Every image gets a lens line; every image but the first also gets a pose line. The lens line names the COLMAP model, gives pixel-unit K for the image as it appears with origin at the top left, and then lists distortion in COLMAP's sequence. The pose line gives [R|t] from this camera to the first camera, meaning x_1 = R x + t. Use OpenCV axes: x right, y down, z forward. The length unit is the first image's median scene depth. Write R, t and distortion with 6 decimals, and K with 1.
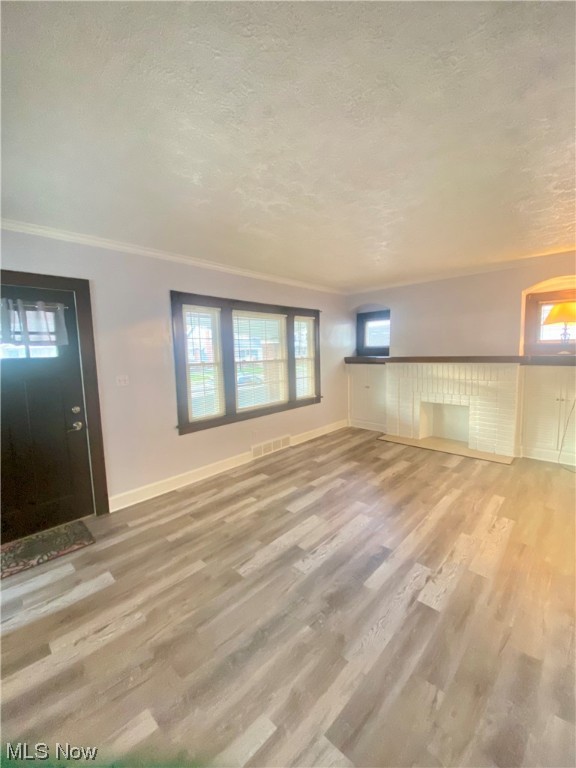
lens RADIAL K [[313.4, 0, 289.5], [0, 313.4, 380.5], [0, 0, 1]] dist [0.026459, -0.001756]
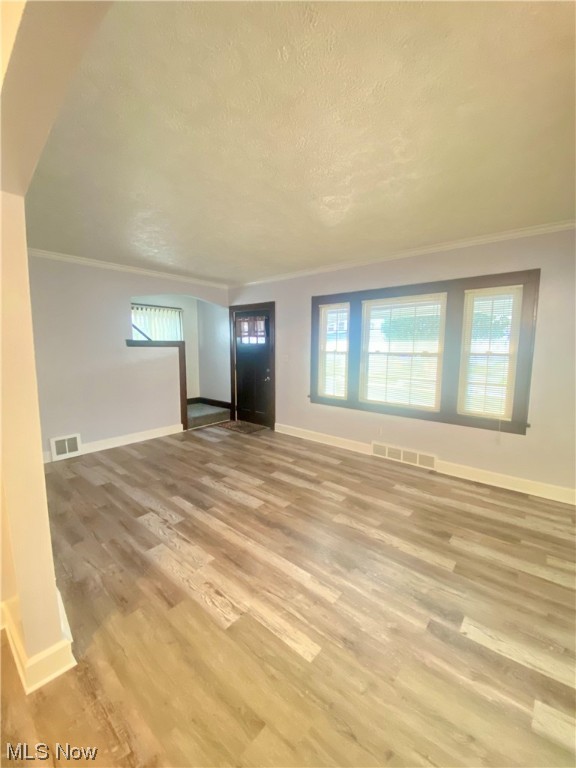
lens RADIAL K [[313.4, 0, 292.0], [0, 313.4, 382.6], [0, 0, 1]] dist [0.026459, -0.001756]
pose [[0.049800, 0.133642, -0.989778, 1.139119], [-0.114348, 0.985254, 0.127278, -0.088821], [0.992192, 0.106841, 0.064347, 0.953449]]
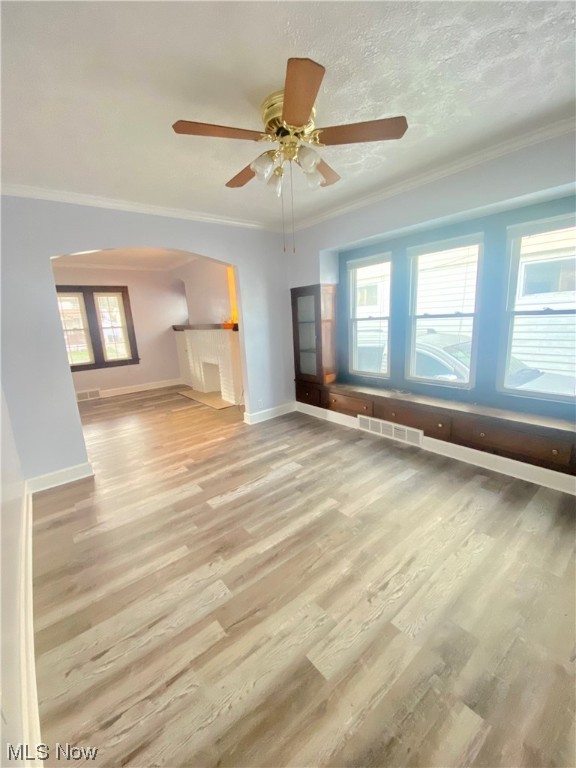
lens RADIAL K [[313.4, 0, 287.9], [0, 313.4, 380.2], [0, 0, 1]] dist [0.026459, -0.001756]
pose [[0.988971, -0.000038, -0.148112, 1.530057], [0.015766, 0.994345, 0.105017, 0.024012], [0.147270, -0.106194, 0.983379, -0.233404]]
